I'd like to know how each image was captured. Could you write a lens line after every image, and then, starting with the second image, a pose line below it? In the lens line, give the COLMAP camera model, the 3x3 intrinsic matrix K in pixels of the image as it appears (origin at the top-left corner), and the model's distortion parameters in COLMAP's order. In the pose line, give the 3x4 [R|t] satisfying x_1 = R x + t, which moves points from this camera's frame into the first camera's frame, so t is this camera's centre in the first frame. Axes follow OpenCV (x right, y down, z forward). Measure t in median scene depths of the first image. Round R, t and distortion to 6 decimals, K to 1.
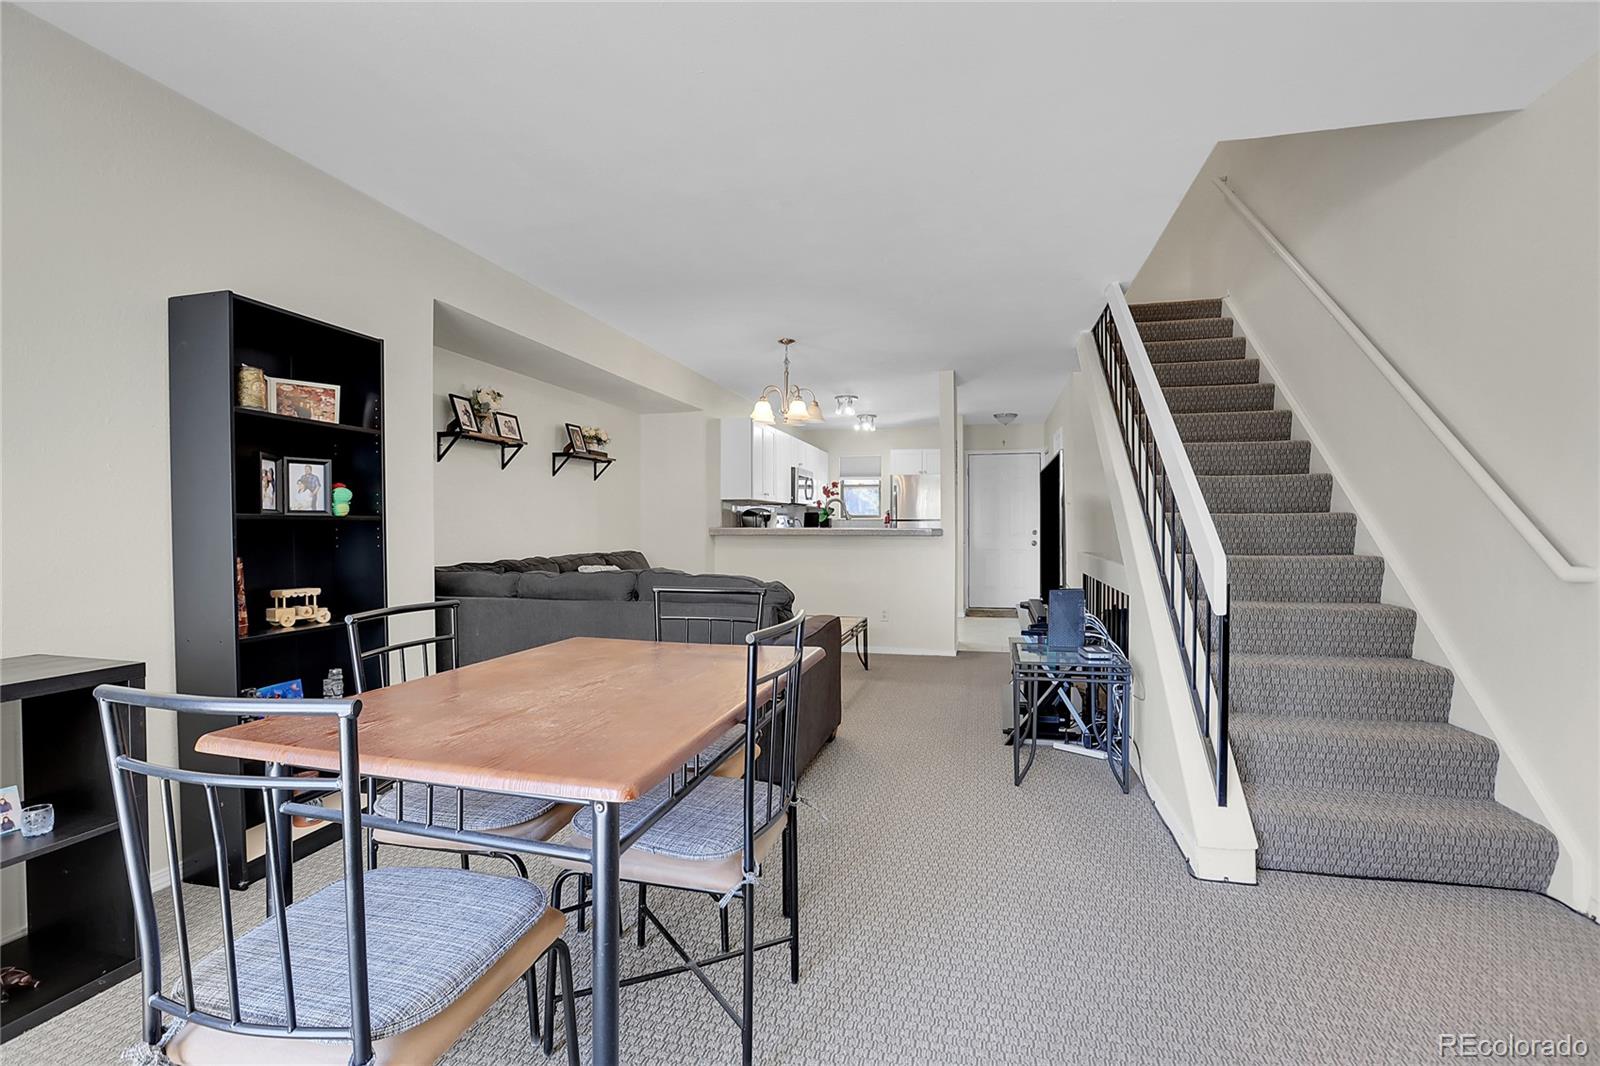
lens RADIAL K [[721.9, 0, 804.6], [0, 721.9, 541.2], [0, 0, 1]] dist [-0.058965, 0.017674]
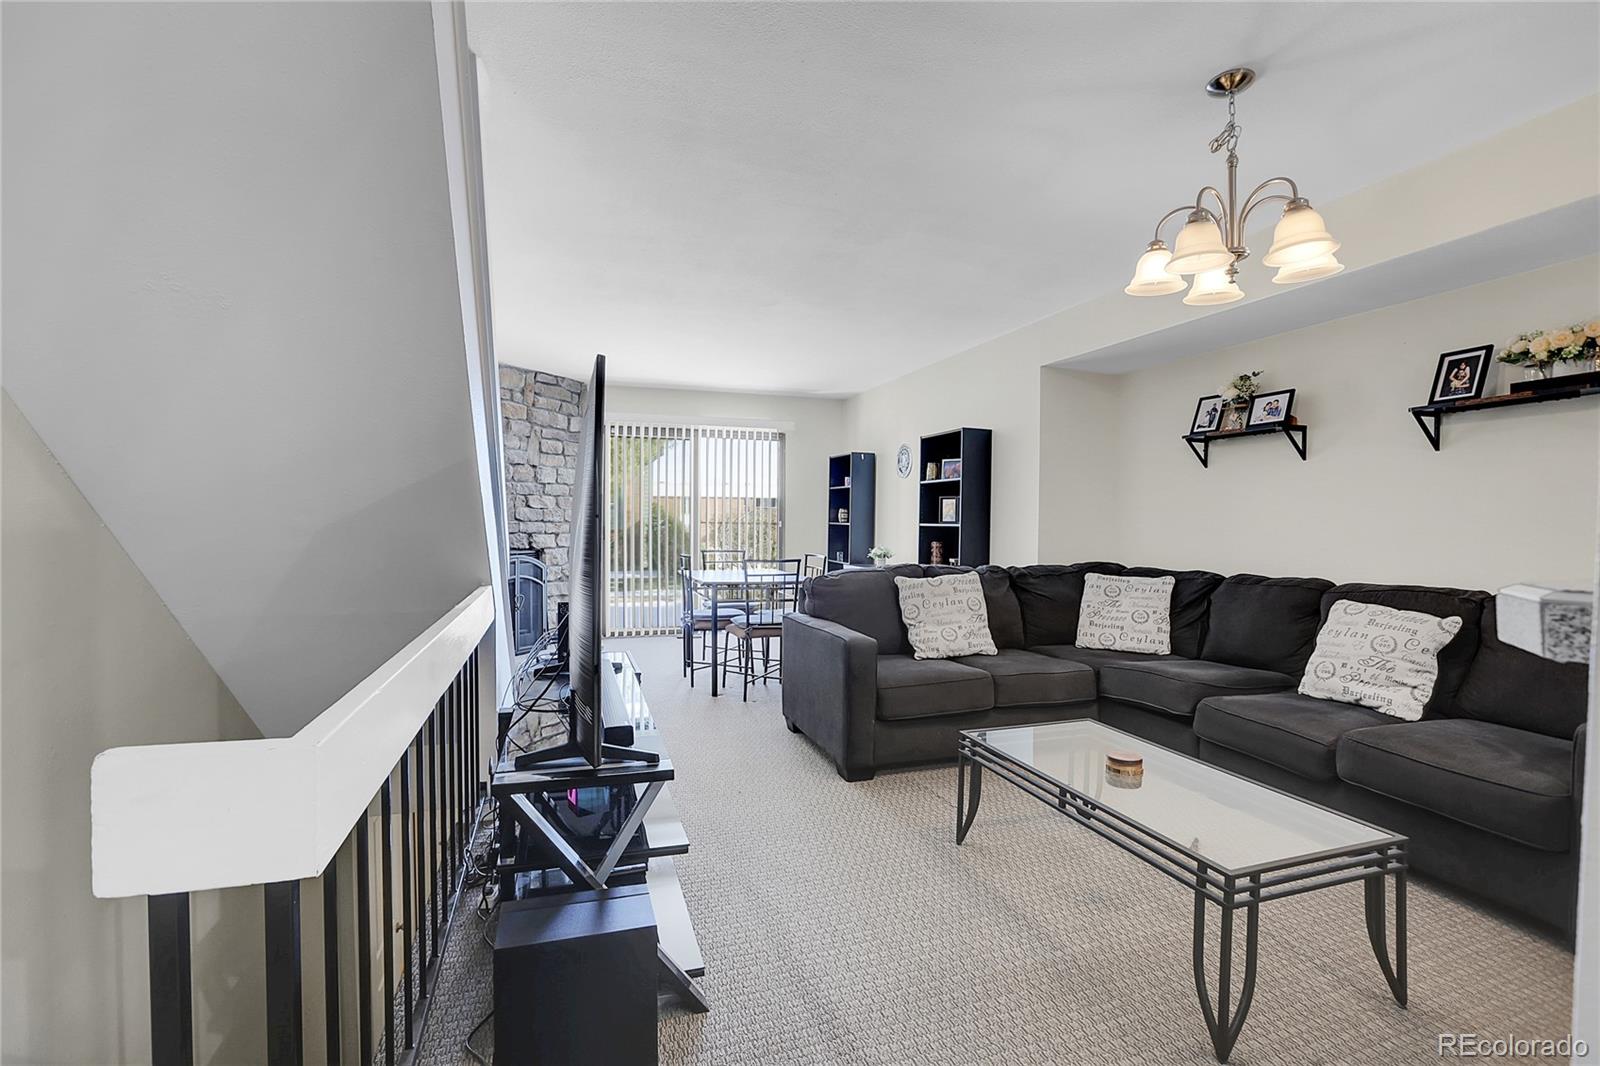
lens RADIAL K [[728.3, 0, 800.5], [0, 728.3, 536.6], [0, 0, 1]] dist [-0.067169, 0.028905]
pose [[-0.847526, 0.002444, -0.530748, 0.381688], [-0.019875, 0.999142, 0.036338, -0.031662], [0.530381, 0.041346, -0.846750, 1.198002]]
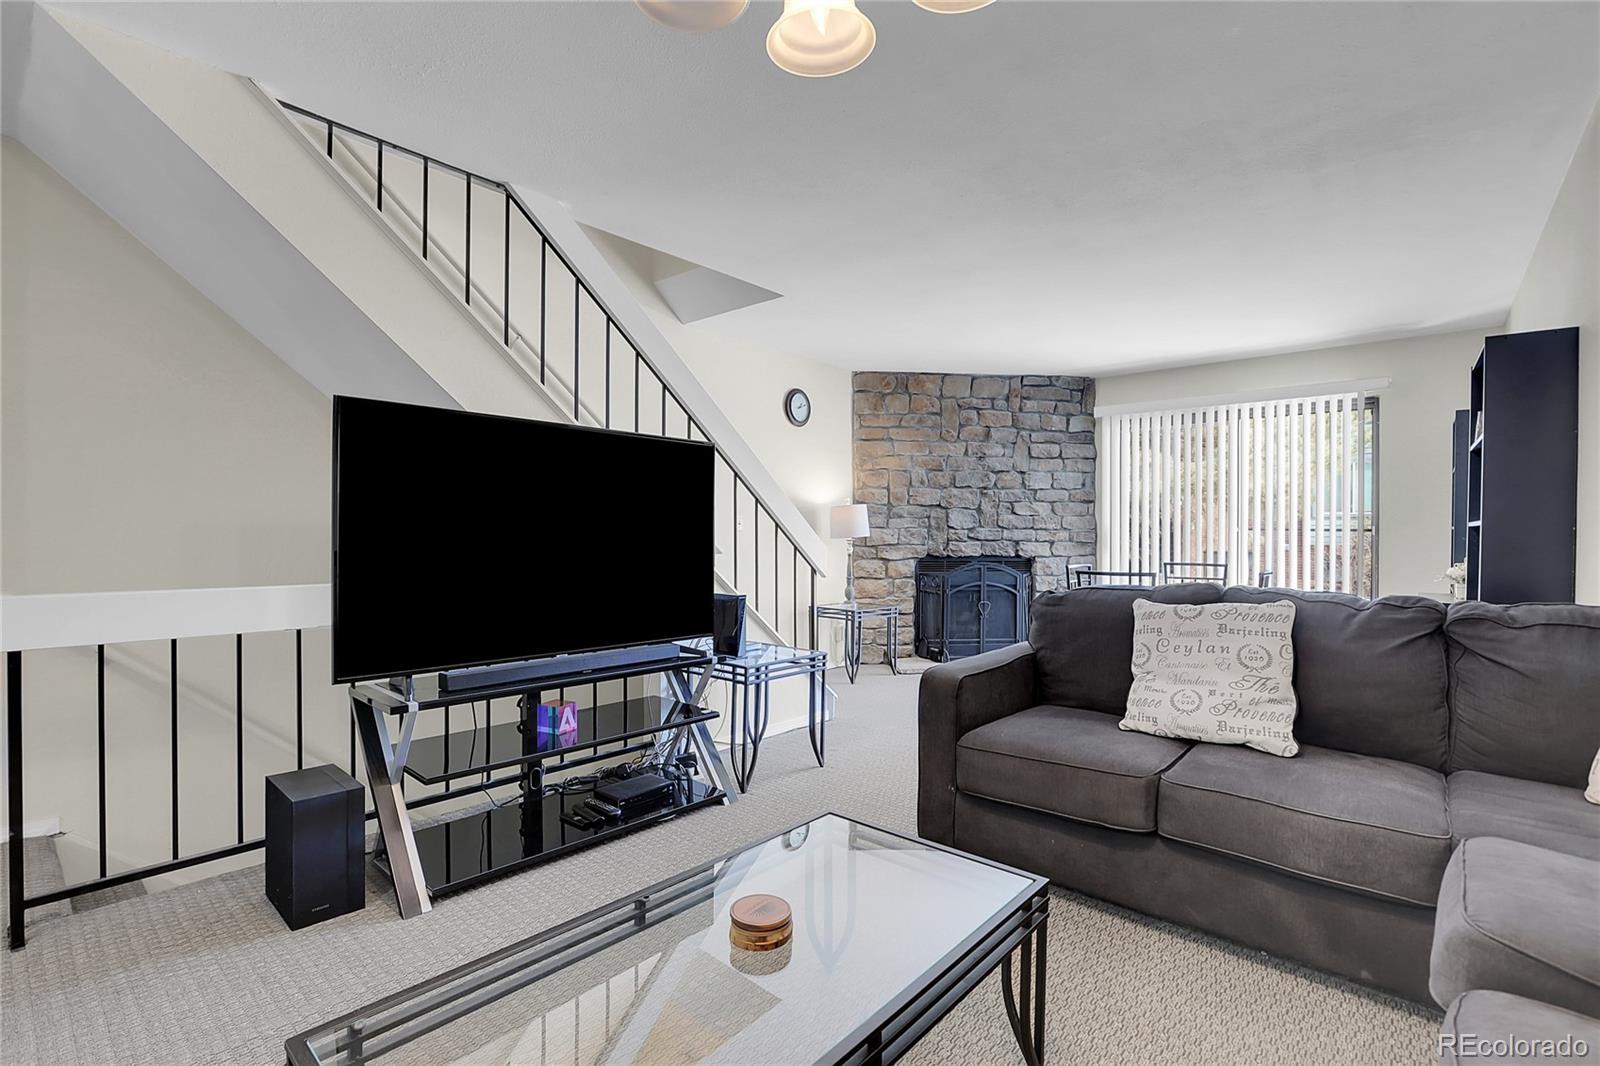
lens RADIAL K [[730.1, 0, 805.5], [0, 730.1, 536.7], [0, 0, 1]] dist [-0.043144, 0.013318]
pose [[-0.892599, -0.006871, 0.450800, -0.099624], [0.003634, 0.999742, 0.022435, -0.019654], [-0.450837, 0.021664, -0.892343, 1.154408]]
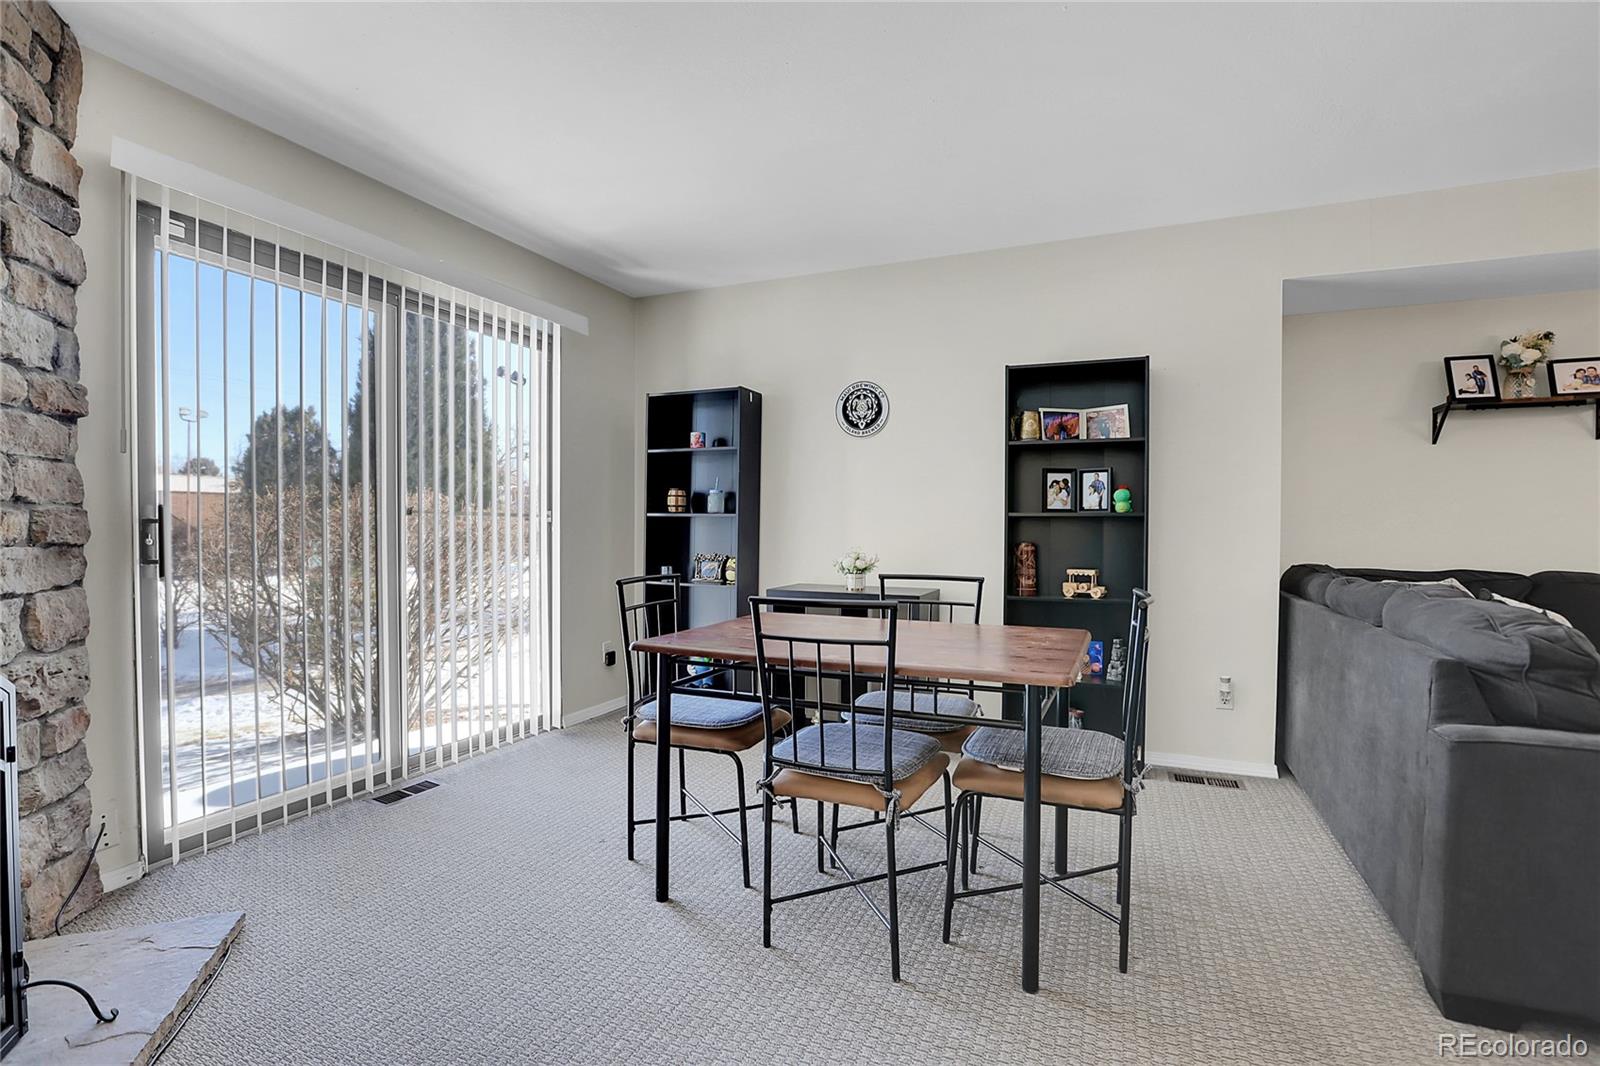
lens RADIAL K [[752.5, 0, 805.3], [0, 752.5, 537.0], [0, 0, 1]] dist [-0.052986, 0.020422]
pose [[-0.164632, 0.013904, -0.986257, 0.336518], [-0.023771, 0.999554, 0.018059, -0.002207], [0.986069, 0.026417, -0.164228, 0.331462]]
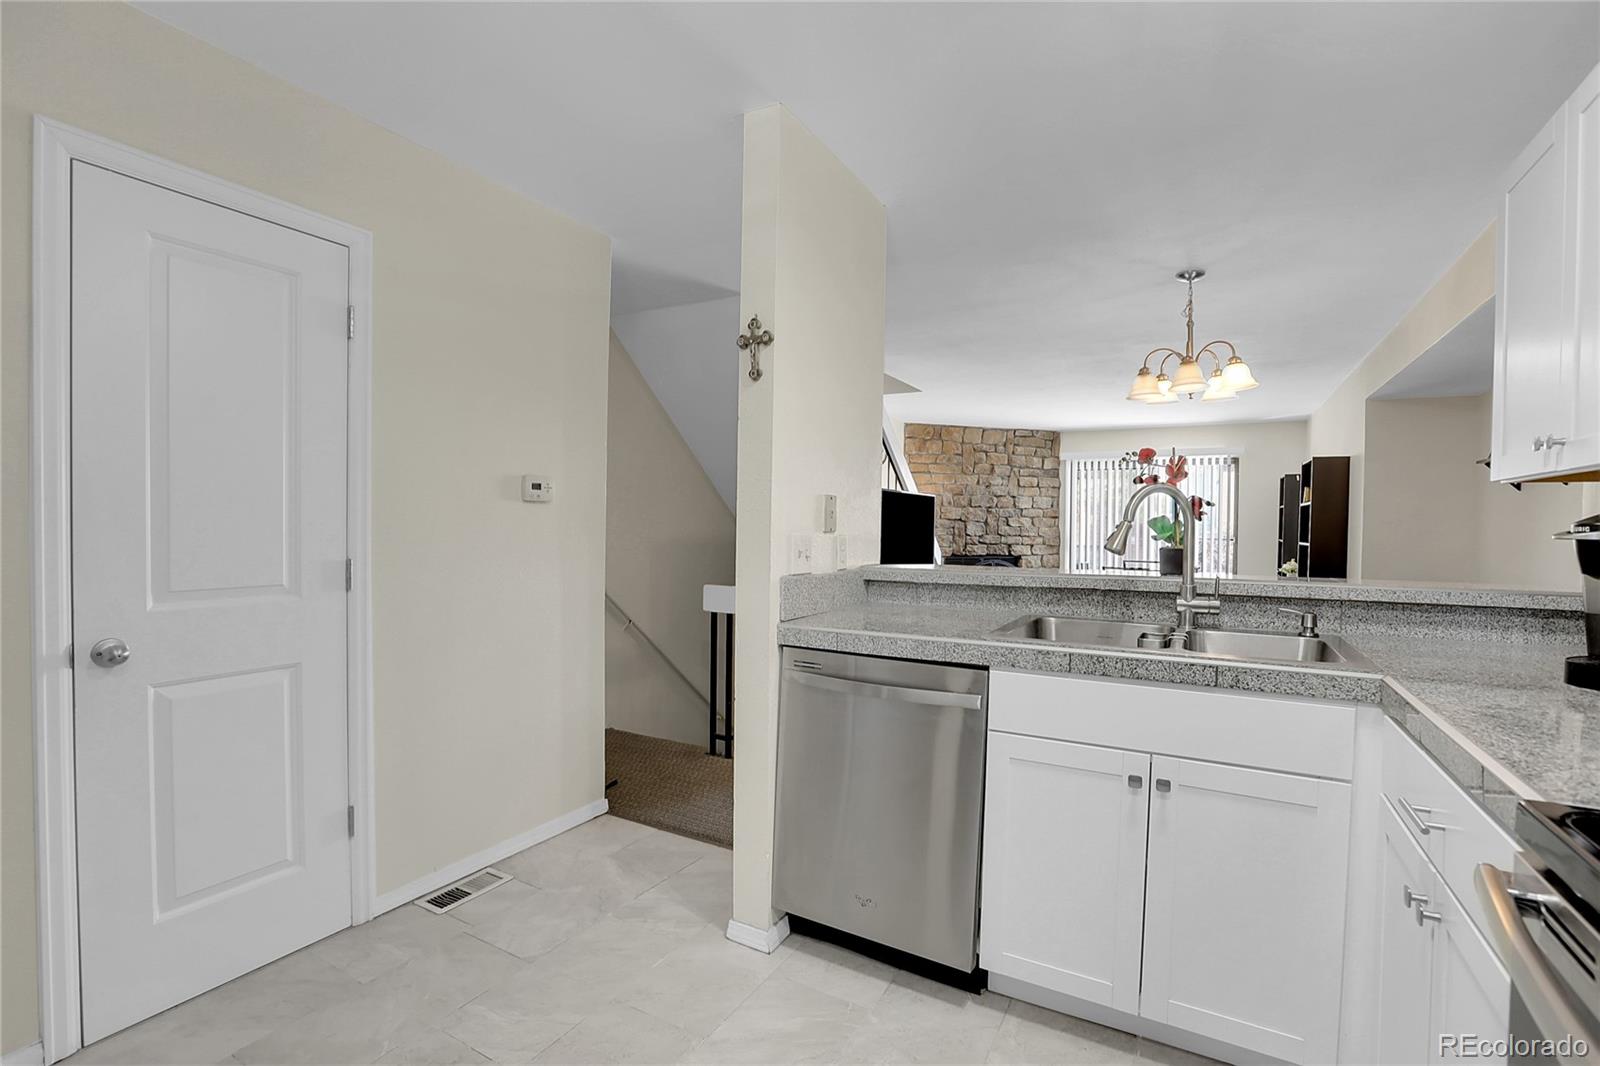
lens RADIAL K [[721.9, 0, 804.6], [0, 721.9, 541.2], [0, 0, 1]] dist [-0.058965, 0.017674]
pose [[-0.962324, -0.017546, 0.271340, 0.132376], [-0.006475, 0.999112, 0.041645, -0.059045], [-0.271829, 0.038319, -0.961582, 1.688345]]
